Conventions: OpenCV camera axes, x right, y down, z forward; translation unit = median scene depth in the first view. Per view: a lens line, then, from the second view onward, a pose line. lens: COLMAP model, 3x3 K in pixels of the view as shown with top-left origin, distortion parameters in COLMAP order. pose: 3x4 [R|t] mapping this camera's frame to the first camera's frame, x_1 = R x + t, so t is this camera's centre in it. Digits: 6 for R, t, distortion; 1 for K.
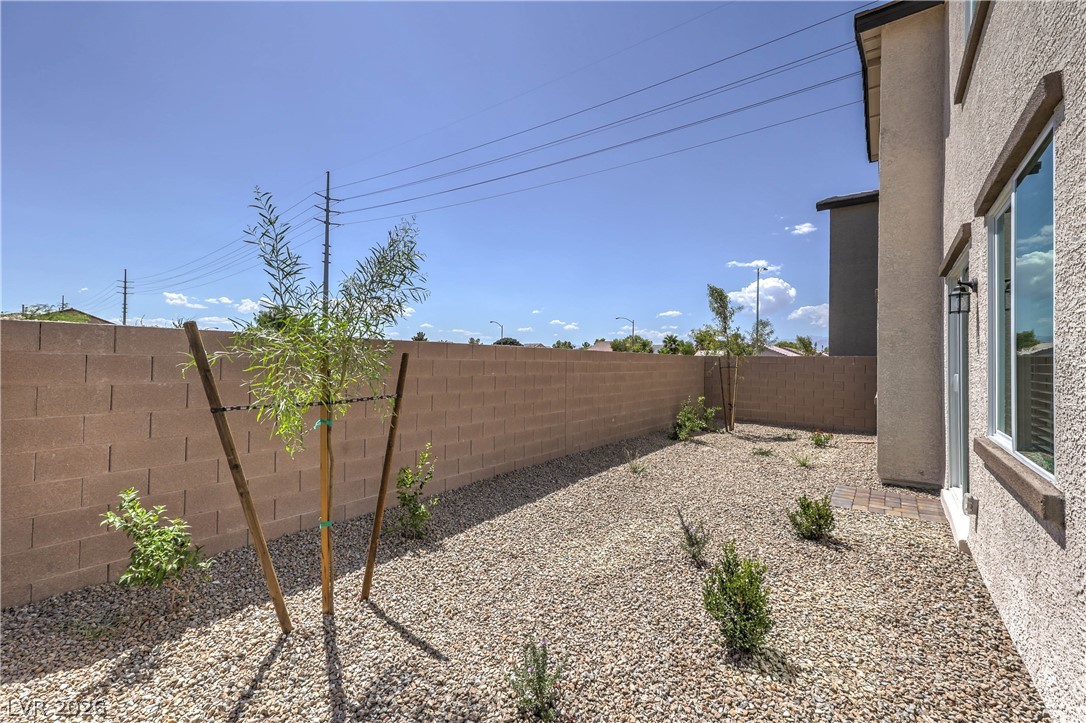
lens RADIAL K [[428.8, 0, 550.0], [0, 428.8, 358.3], [0, 0, 1]] dist [-0.002106, -0.000095]
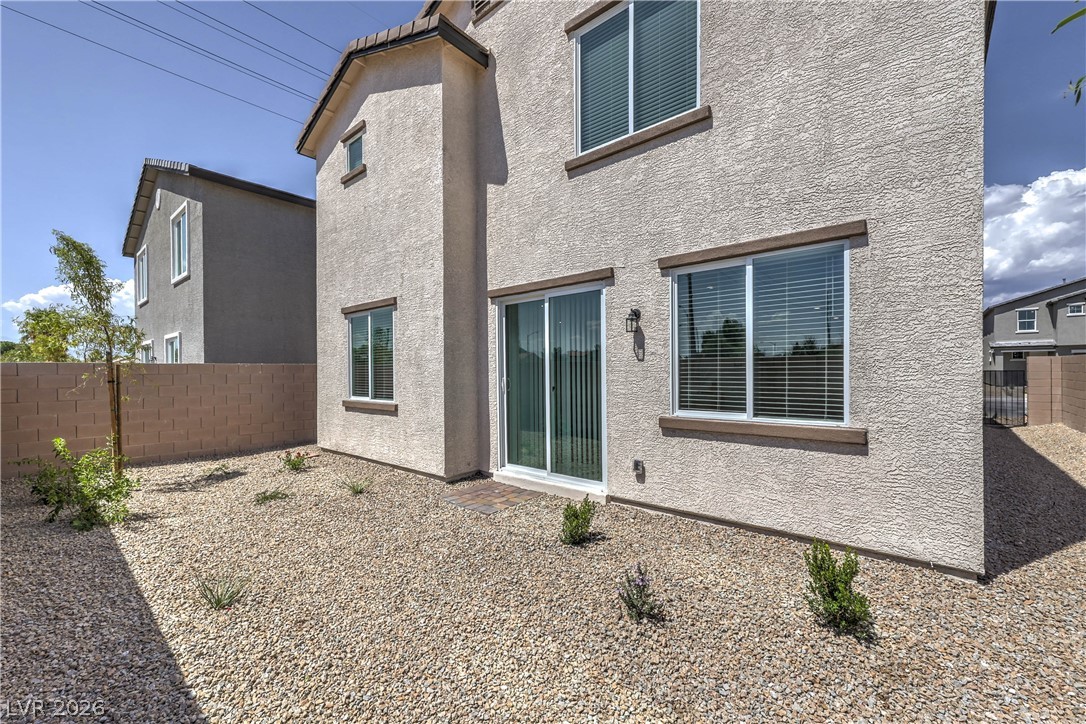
lens RADIAL K [[442.6, 0, 532.3], [0, 442.6, 375.0], [0, 0, 1]] dist [0.003335, 0.000779]
pose [[0.065193, -0.016589, 0.997735, -0.223333], [-0.000017, 0.999862, 0.016625, 0.004335], [-0.997873, -0.001101, 0.065184, 0.531294]]
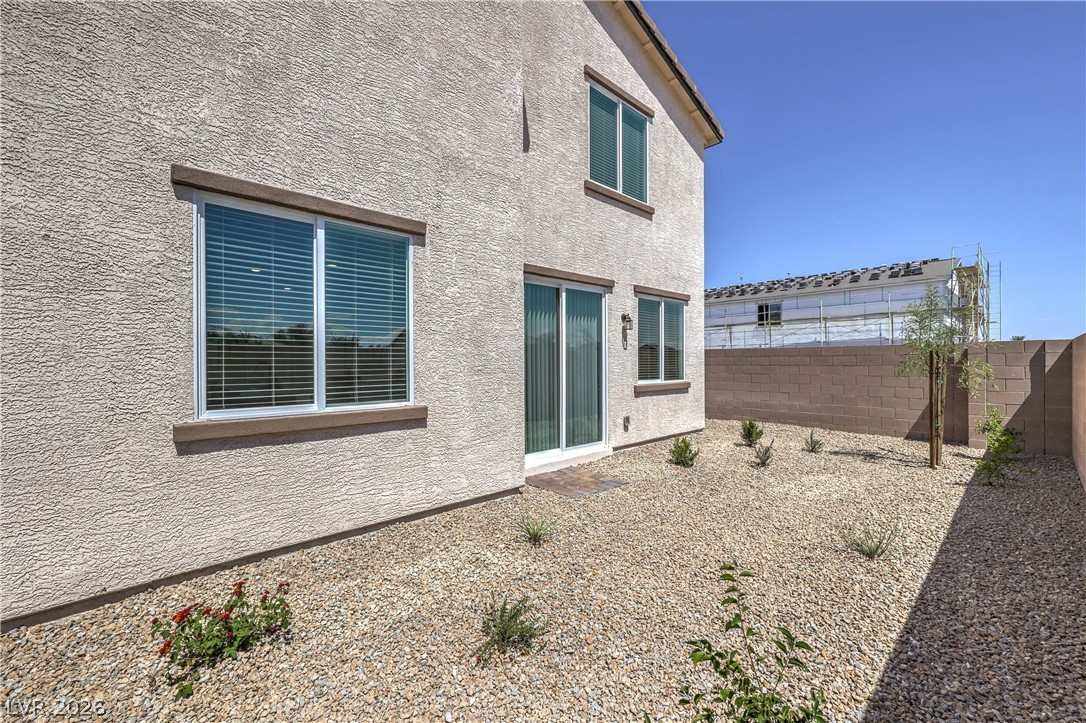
lens RADIAL K [[442.6, 0, 539.6], [0, 442.6, 364.5], [0, 0, 1]] dist [0.003335, 0.000779]
pose [[-0.986266, -0.002695, 0.165142, 0.443319], [-0.003422, 0.999986, -0.004119, 0.031104], [-0.165128, -0.004628, -0.986261, 1.373796]]
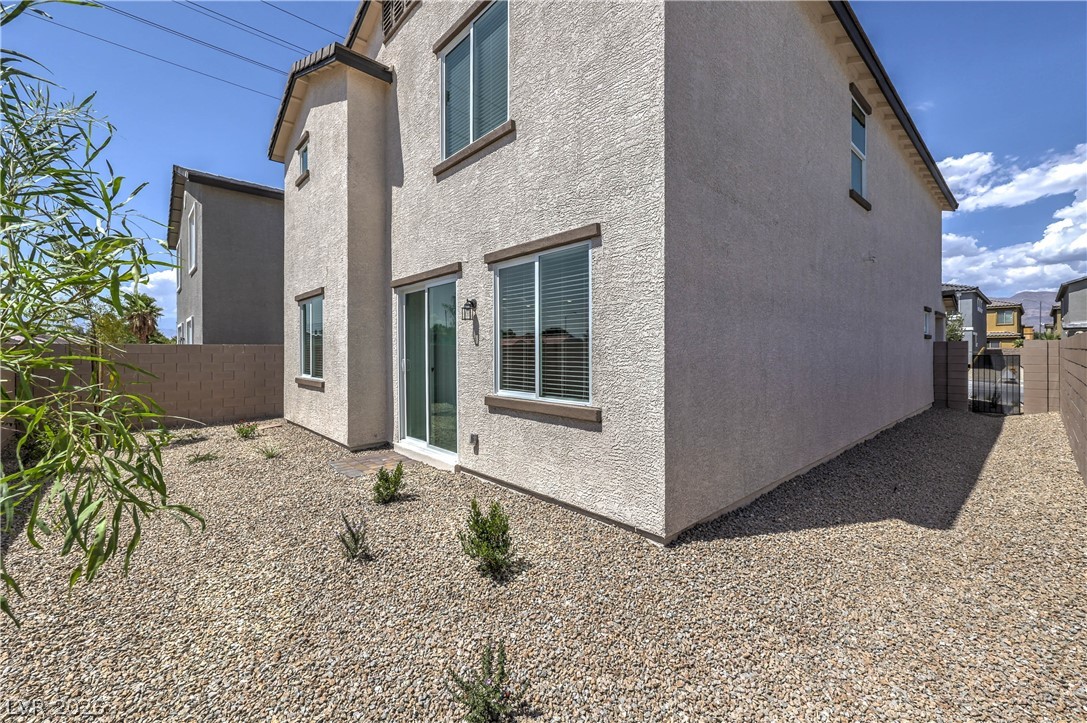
lens RADIAL K [[443.0, 0, 538.2], [0, 443.0, 353.2], [0, 0, 1]] dist [0.003335, 0.000779]
pose [[0.173997, -0.012617, 0.984665, -0.263858], [-0.004721, 0.999896, 0.013647, -0.003206], [-0.984735, -0.007023, 0.173919, 0.197172]]
